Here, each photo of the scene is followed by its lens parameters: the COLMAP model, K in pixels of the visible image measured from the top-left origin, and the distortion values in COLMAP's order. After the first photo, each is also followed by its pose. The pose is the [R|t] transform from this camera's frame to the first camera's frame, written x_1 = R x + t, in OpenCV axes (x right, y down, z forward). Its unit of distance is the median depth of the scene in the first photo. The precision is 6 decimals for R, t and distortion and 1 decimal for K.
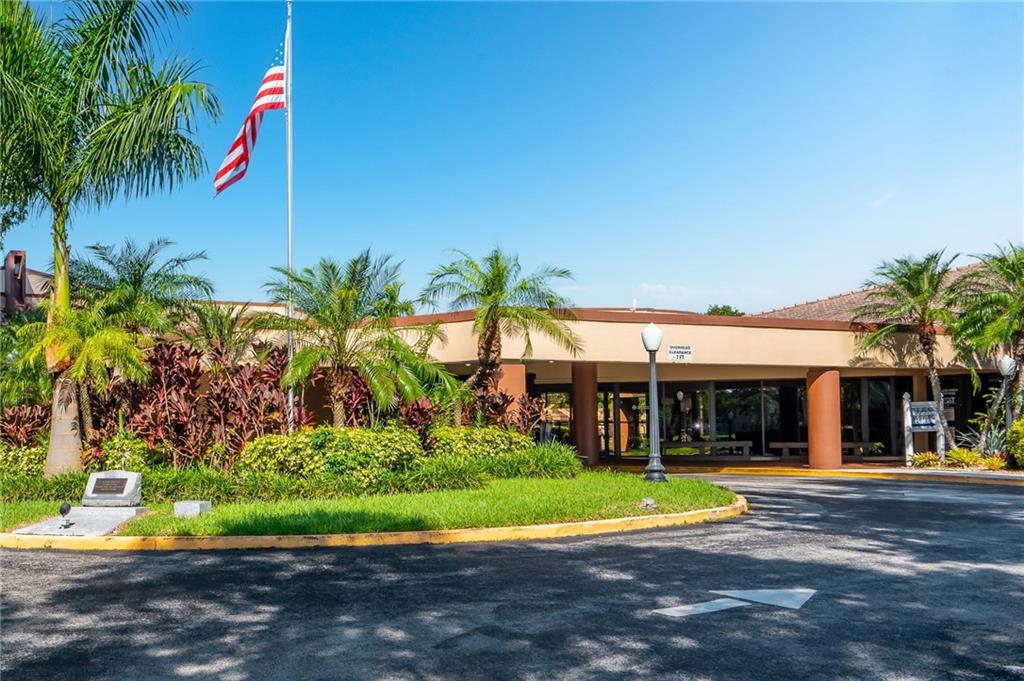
lens RADIAL K [[913.0, 0, 512.0], [0, 913.0, 340.5], [0, 0, 1]] dist [-0.000898, -0.002163]
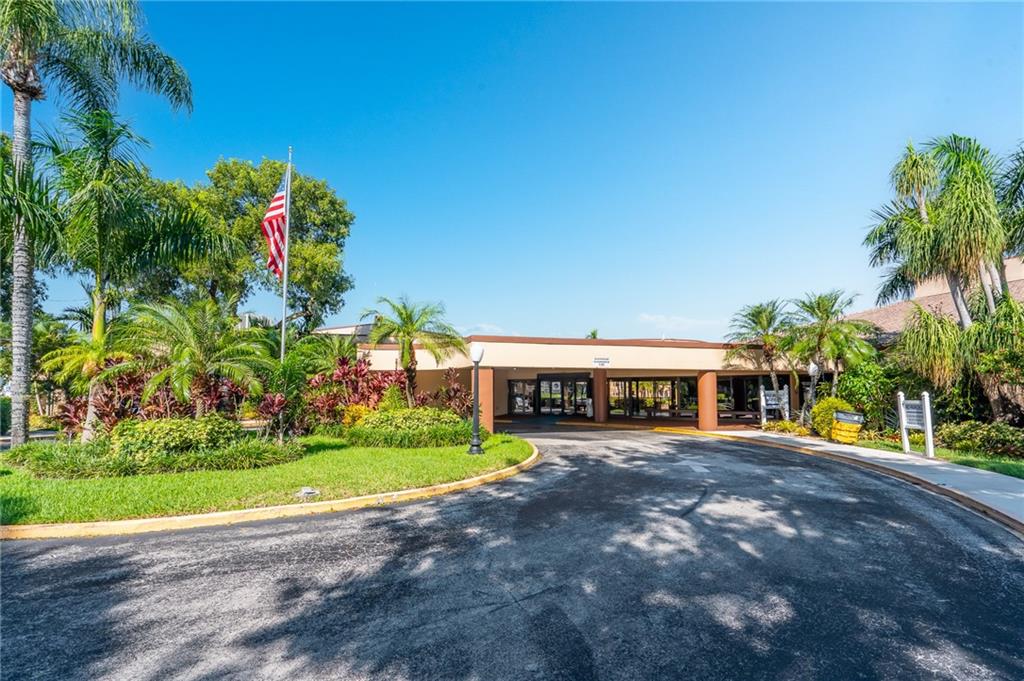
lens RADIAL K [[466.1, 0, 512.0], [0, 466.1, 340.5], [0, 0, 1]] dist [-0.000764, -0.000054]
pose [[0.989173, -0.007706, -0.146555, 0.109437], [0.003281, 0.999532, -0.030408, -0.000561], [0.146721, 0.029598, 0.988735, 0.088146]]
